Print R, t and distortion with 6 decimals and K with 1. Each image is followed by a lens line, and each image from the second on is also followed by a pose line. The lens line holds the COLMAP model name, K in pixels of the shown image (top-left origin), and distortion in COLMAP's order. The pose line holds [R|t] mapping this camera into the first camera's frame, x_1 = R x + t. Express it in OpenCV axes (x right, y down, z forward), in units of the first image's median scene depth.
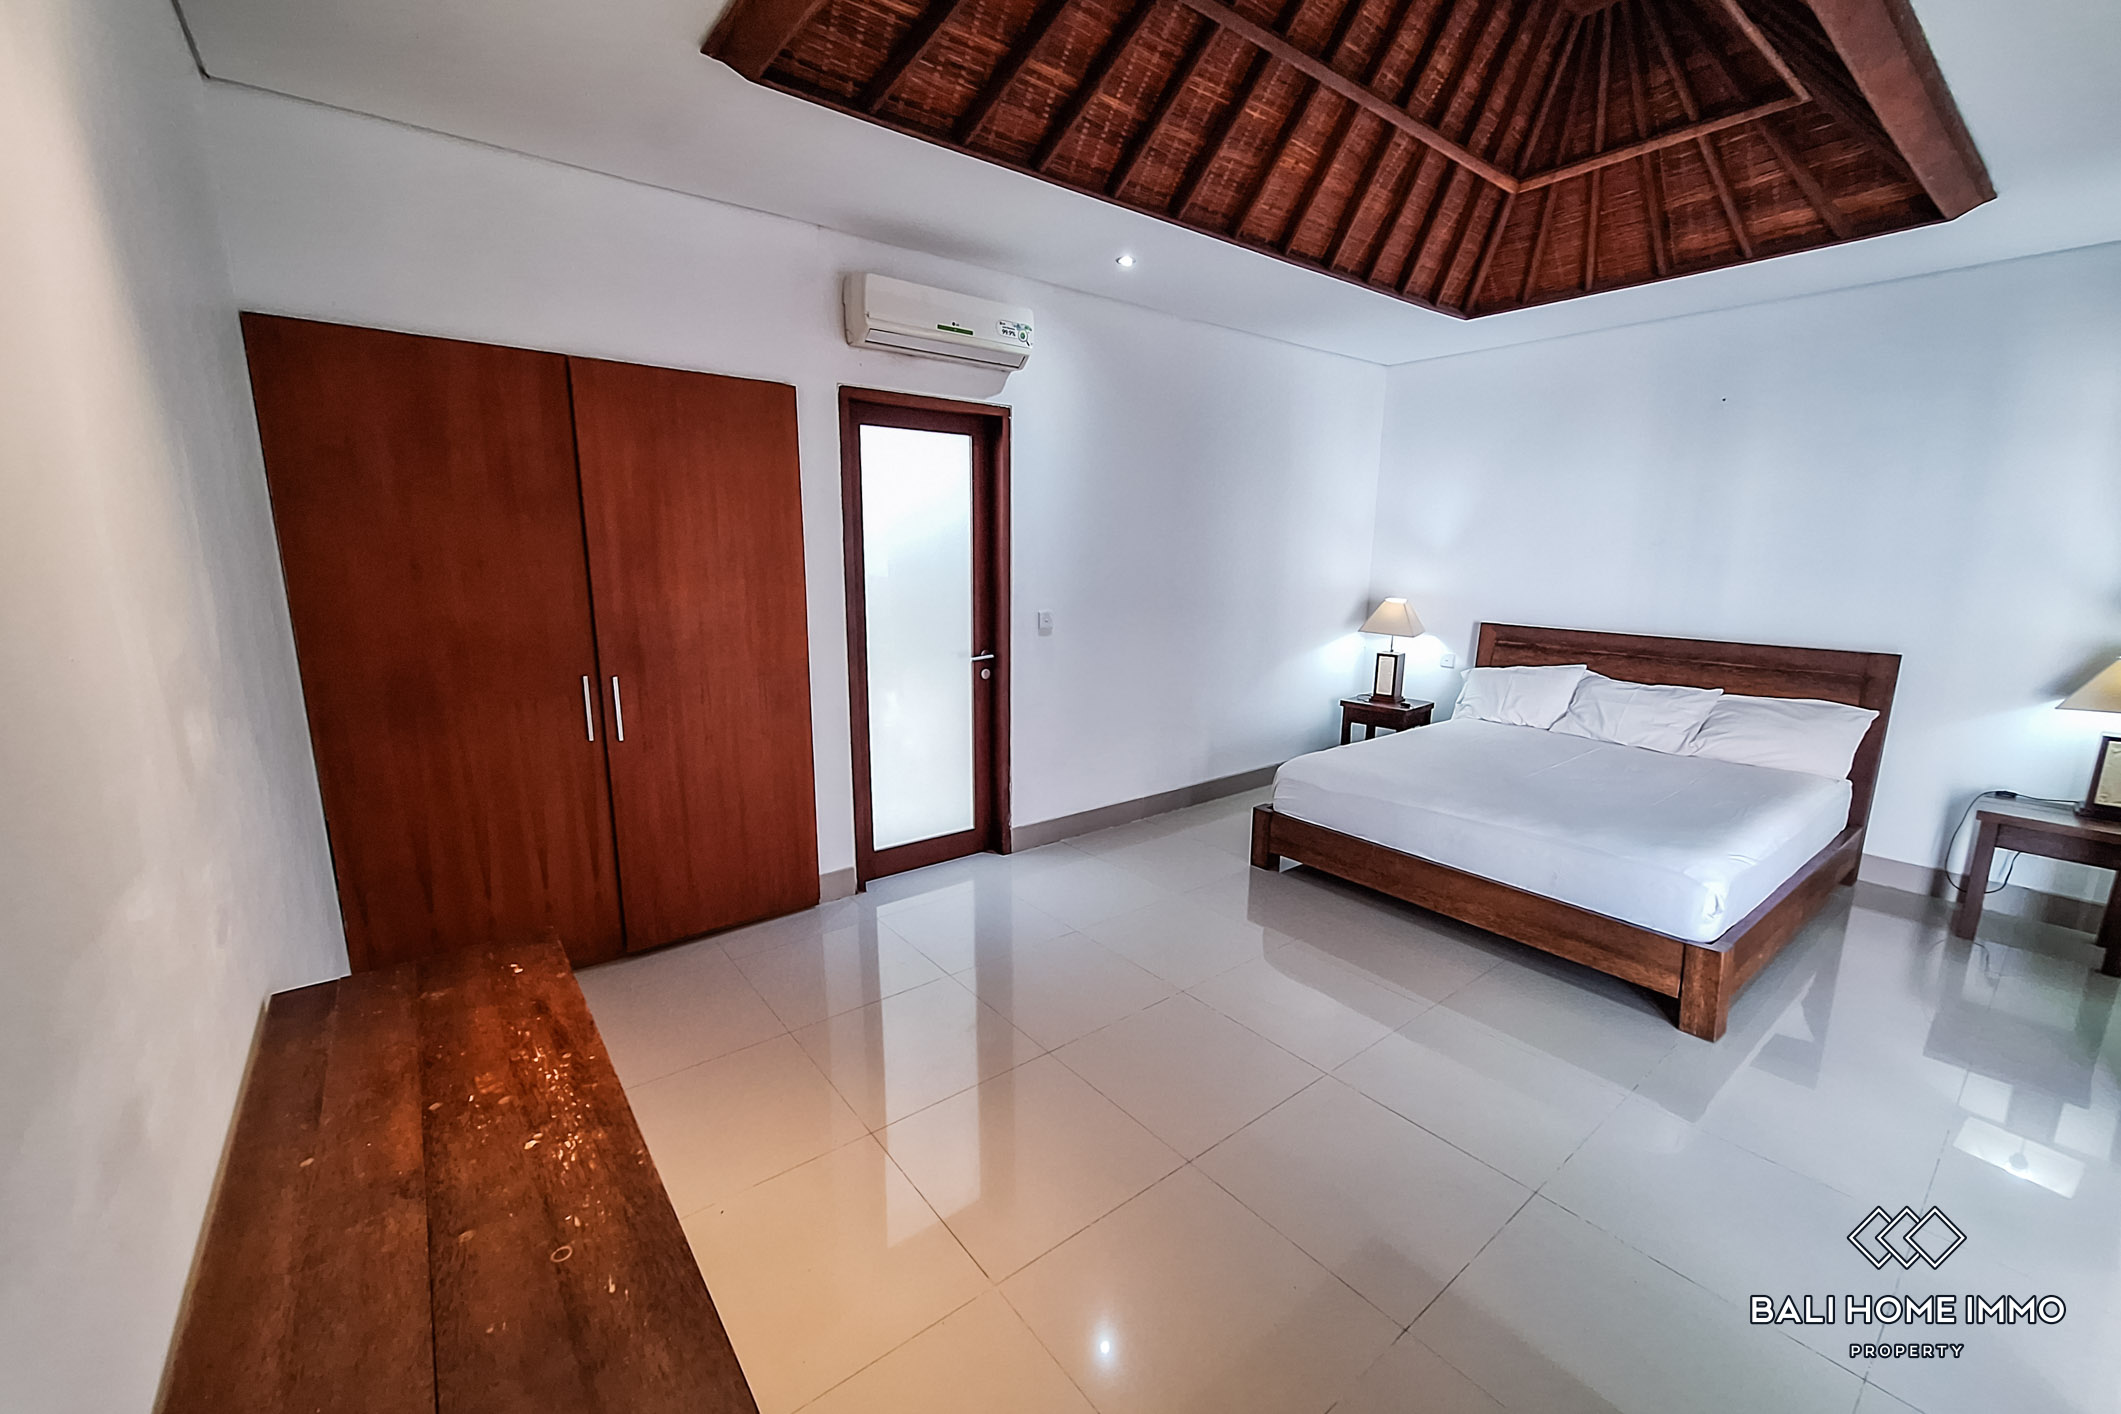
lens RADIAL K [[837.2, 0, 1064.5], [0, 837.2, 708.3], [0, 0, 1]] dist [-0.008942, 0.001788]
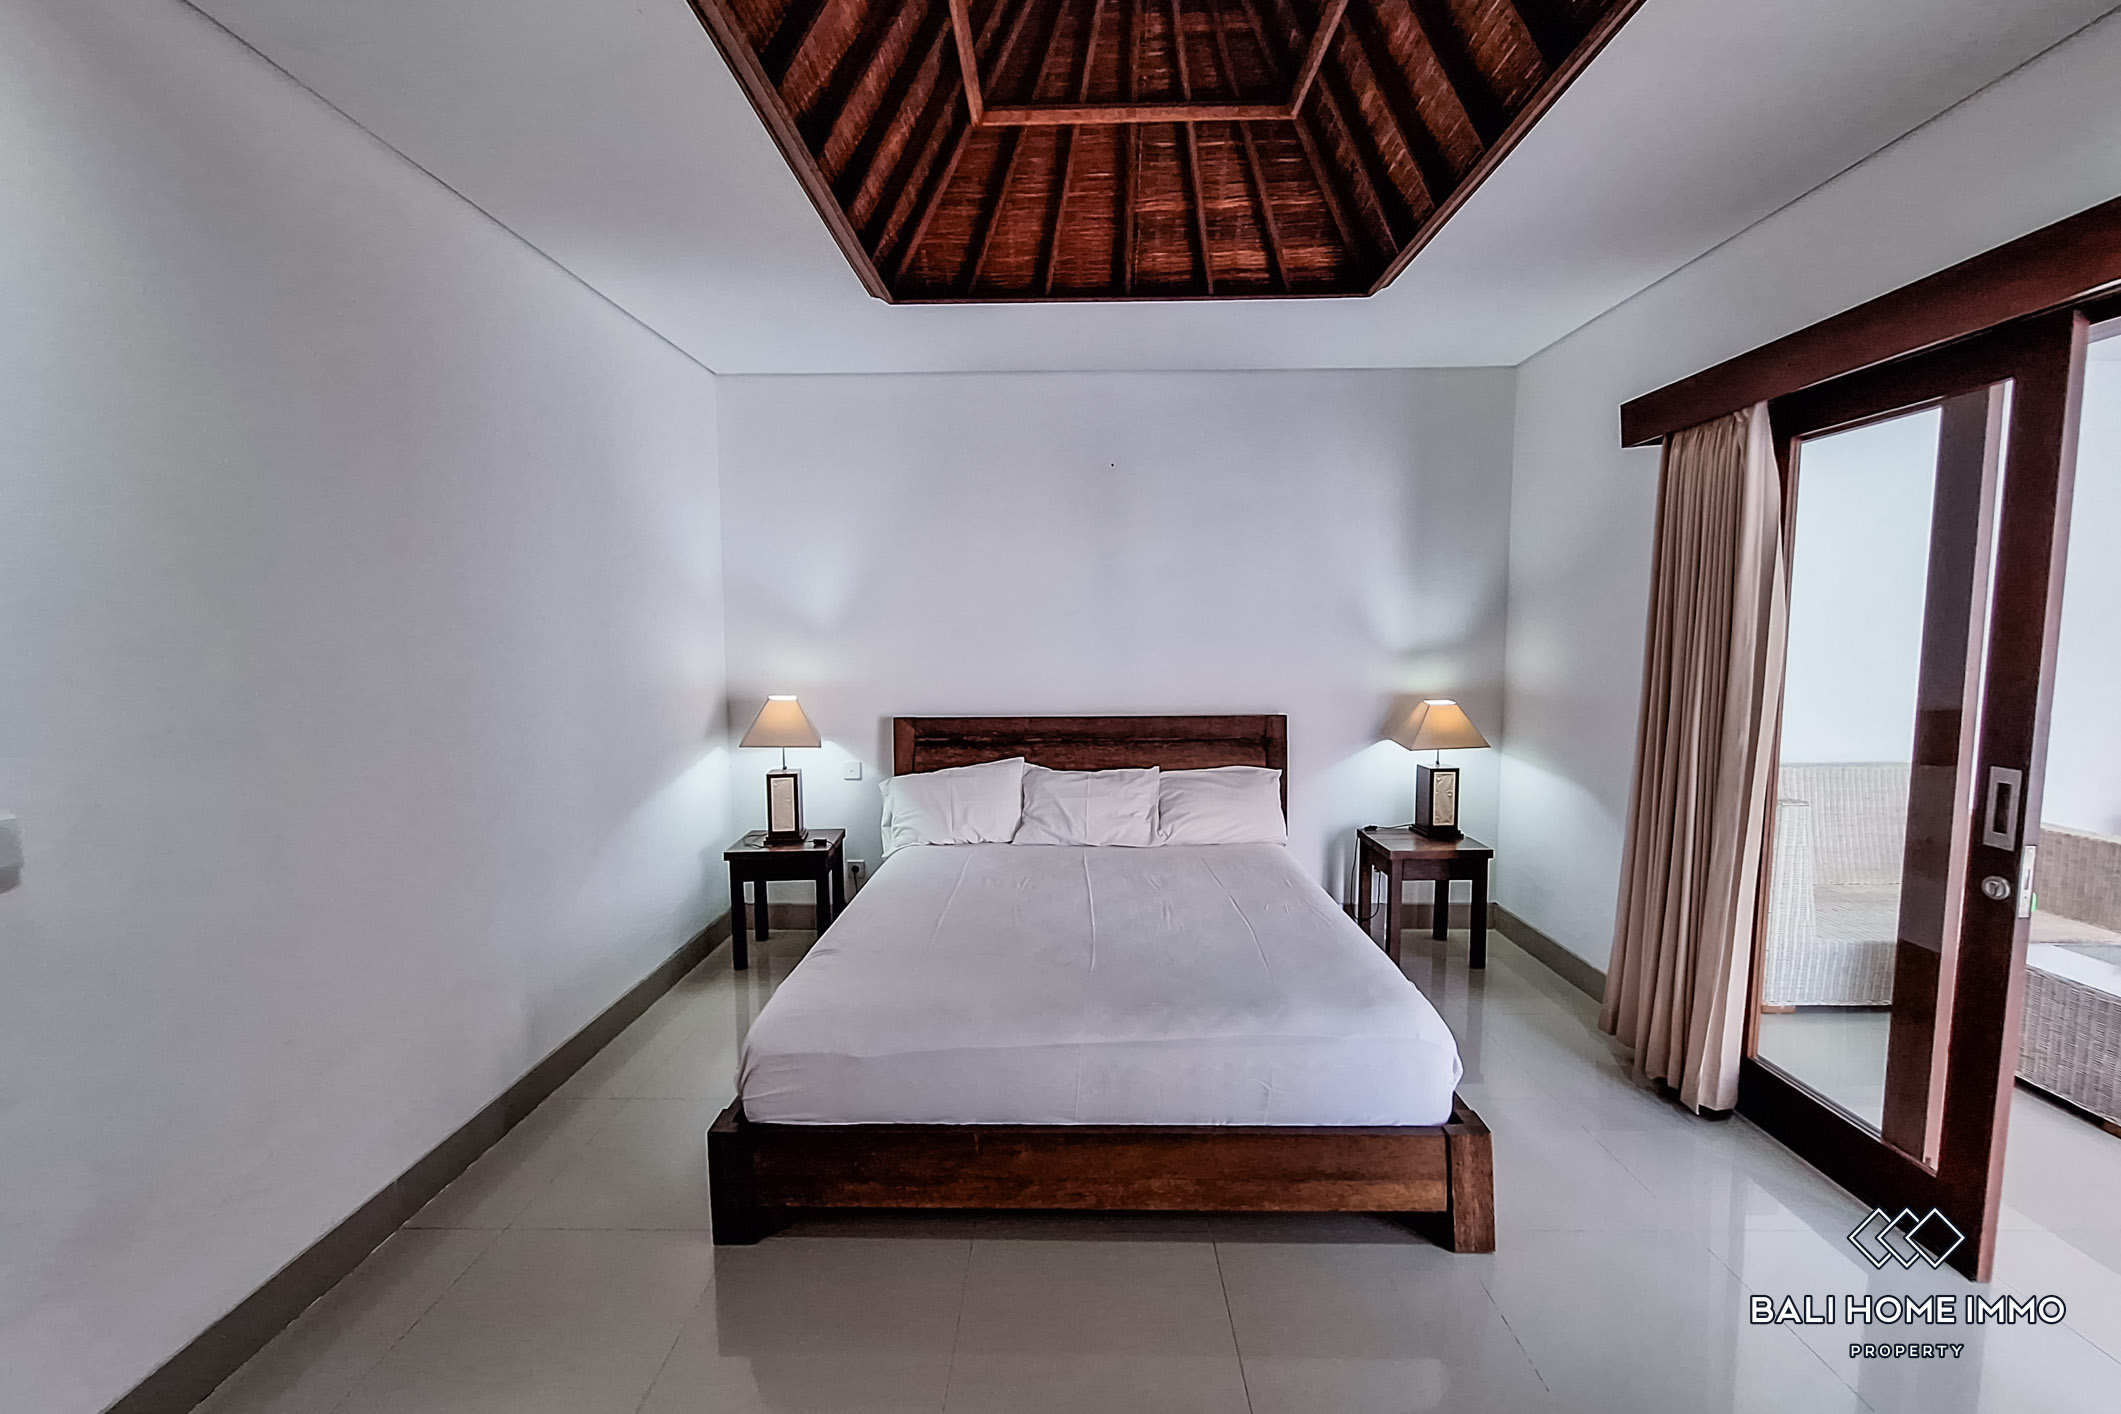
lens RADIAL K [[837.2, 0, 1060.3], [0, 837.2, 709.4], [0, 0, 1]] dist [-0.008942, 0.001788]
pose [[0.625559, -0.086123, 0.775409, -0.007191], [0.162107, 0.986545, -0.021206, -0.084979], [-0.763150, 0.138965, 0.631103, 0.481585]]
